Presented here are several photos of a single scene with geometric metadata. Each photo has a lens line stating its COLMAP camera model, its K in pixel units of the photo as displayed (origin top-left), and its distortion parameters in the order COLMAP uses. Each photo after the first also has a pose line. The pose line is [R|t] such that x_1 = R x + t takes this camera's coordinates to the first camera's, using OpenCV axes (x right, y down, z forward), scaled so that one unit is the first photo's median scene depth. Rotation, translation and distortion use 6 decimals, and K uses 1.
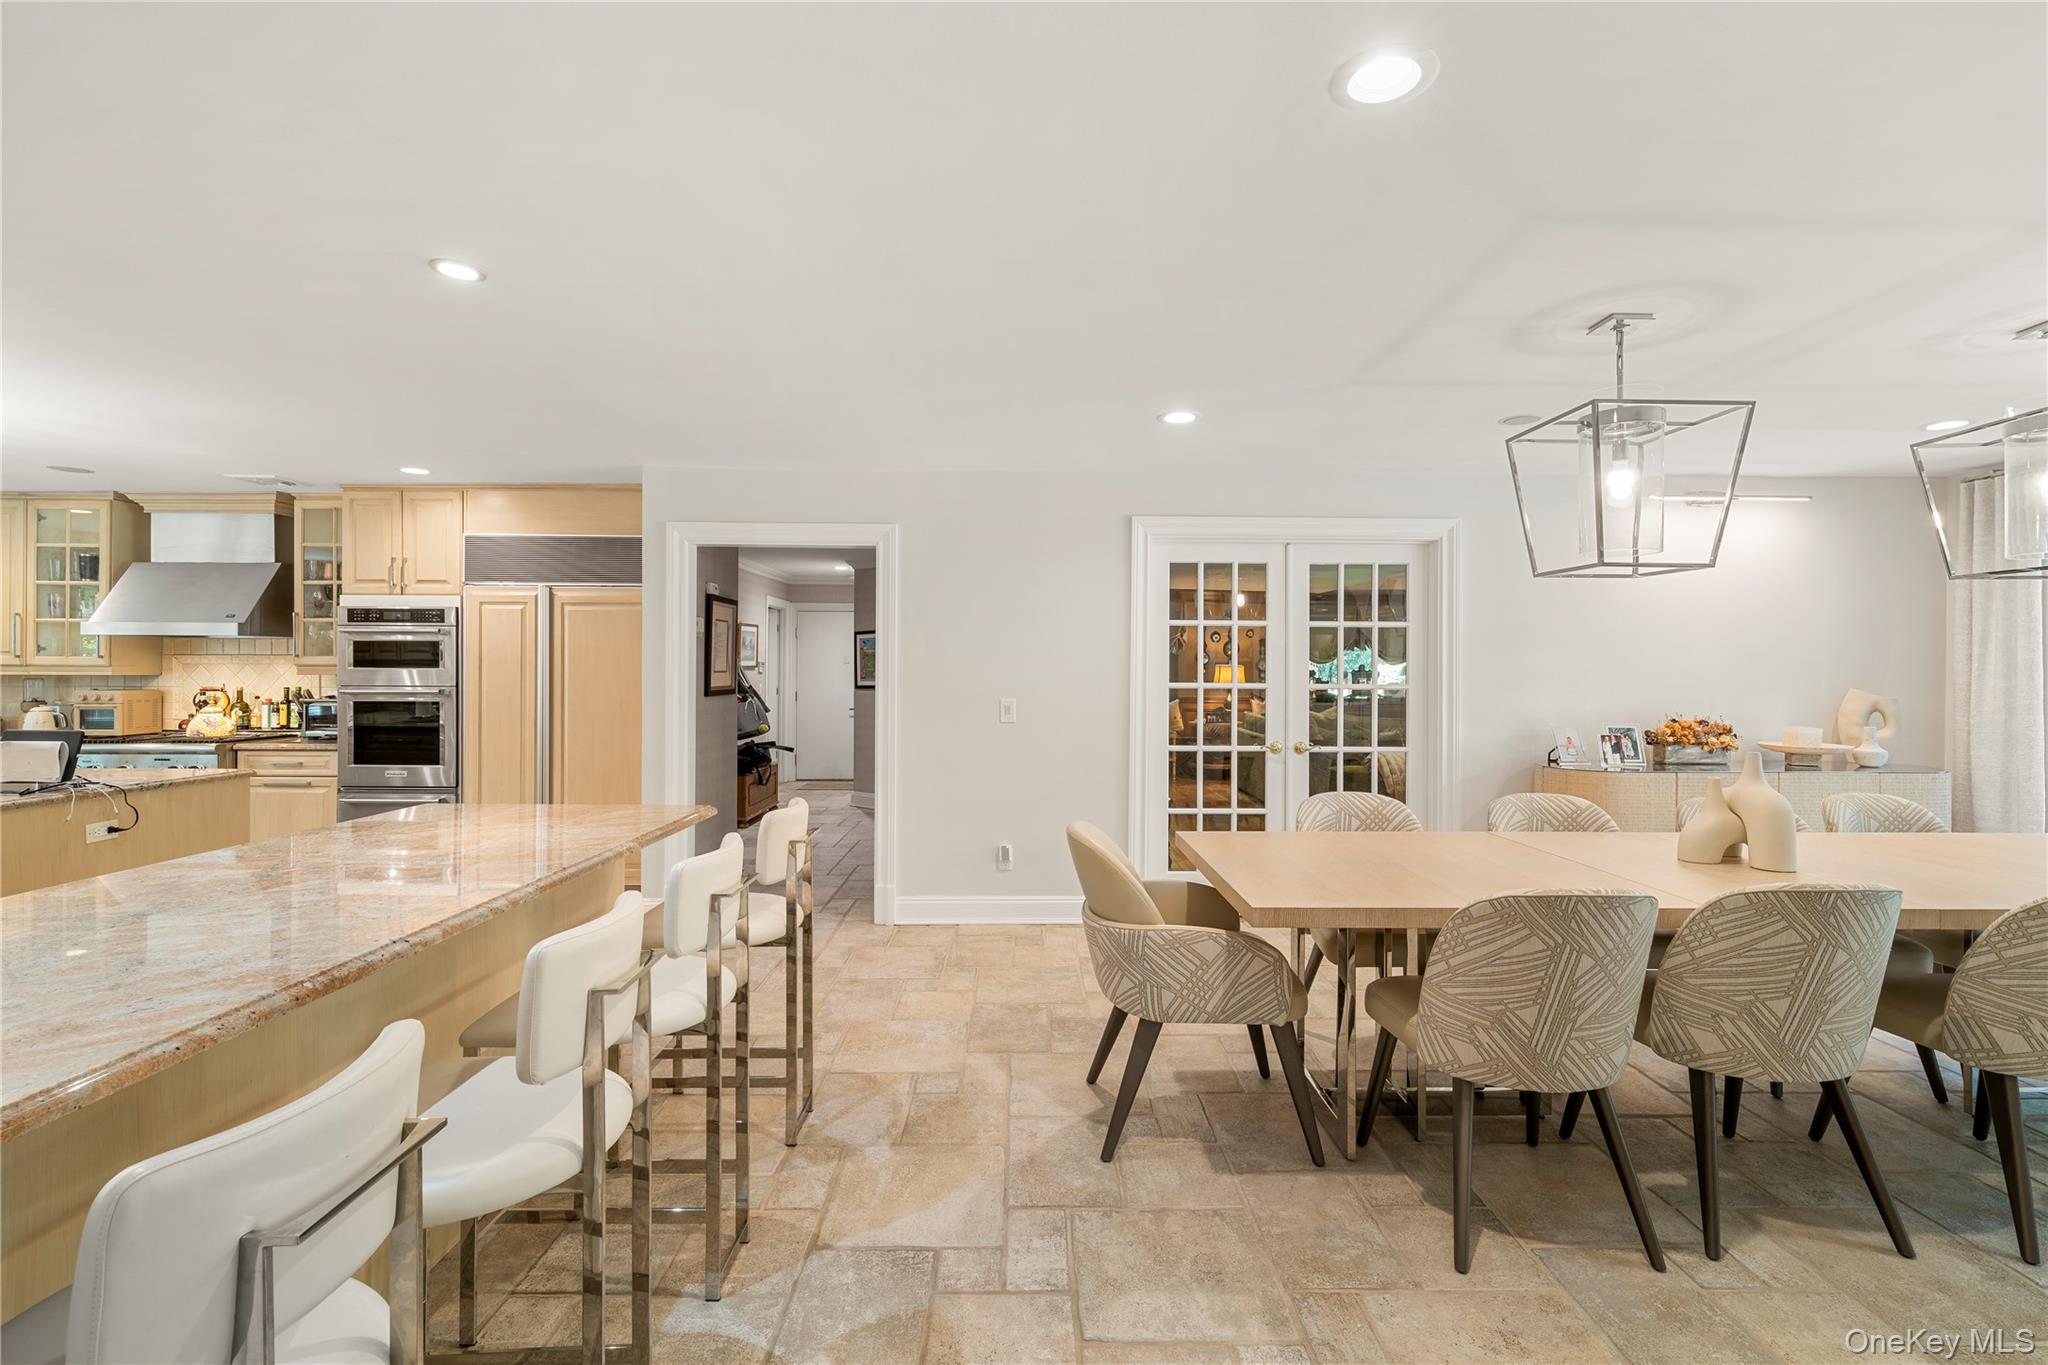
lens RADIAL K [[911.4, 0, 1030.5], [0, 911.4, 674.9], [0, 0, 1]] dist [-0.000505, 0.000554]
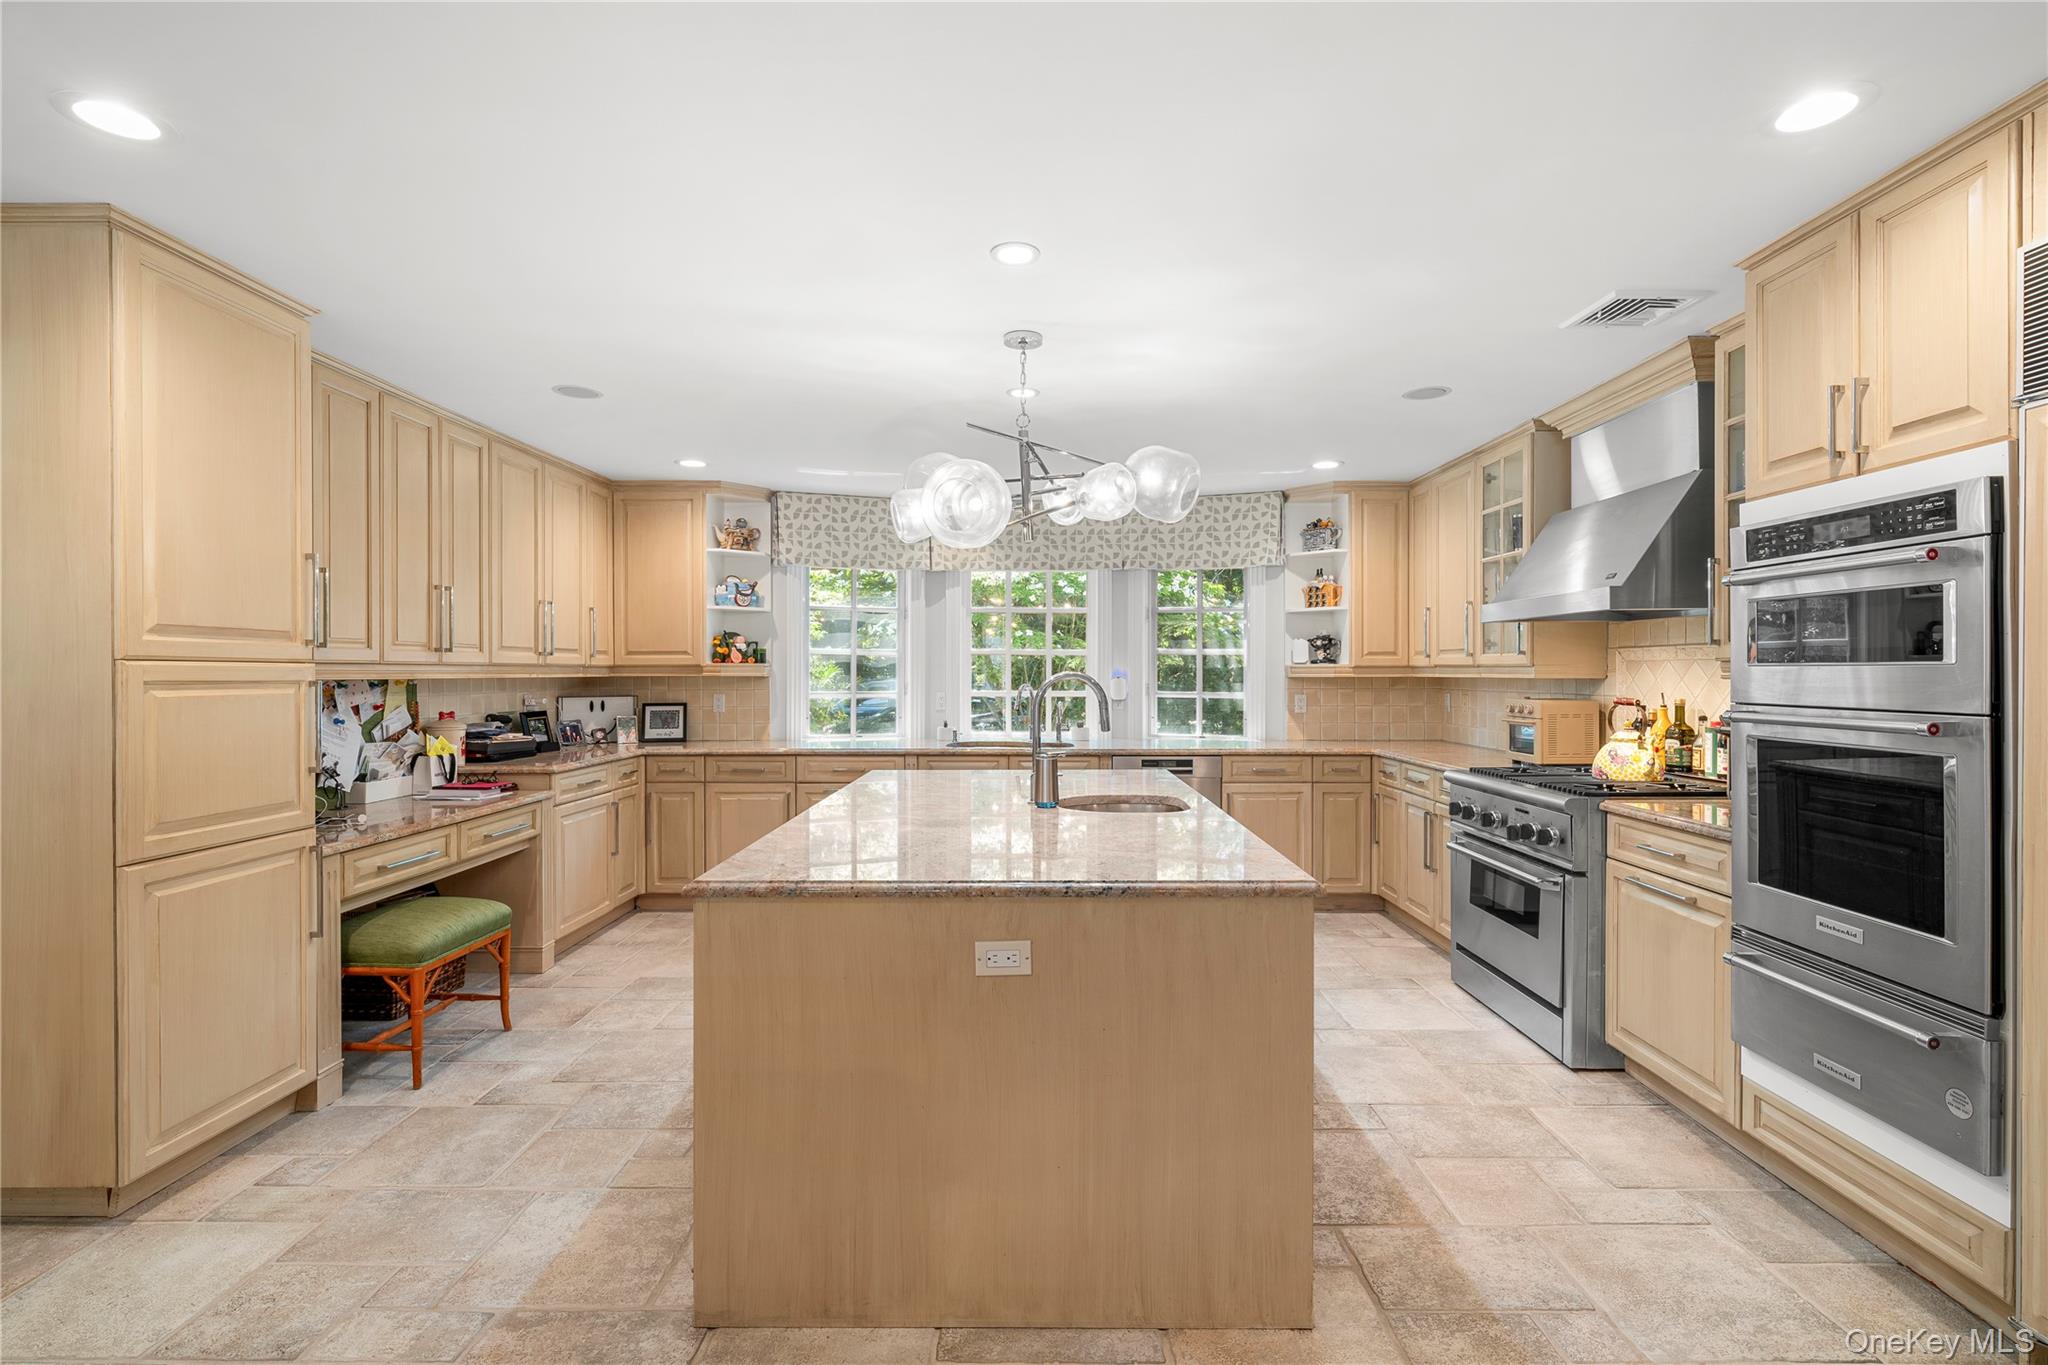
lens RADIAL K [[948.8, 0, 1029.1], [0, 948.8, 679.1], [0, 0, 1]] dist [-0.002397, -0.000697]
pose [[-0.009796, 0.003744, -0.999945, -0.278693], [-0.003302, 0.999987, 0.003776, -0.000580], [0.999947, 0.003339, -0.009783, 0.647470]]
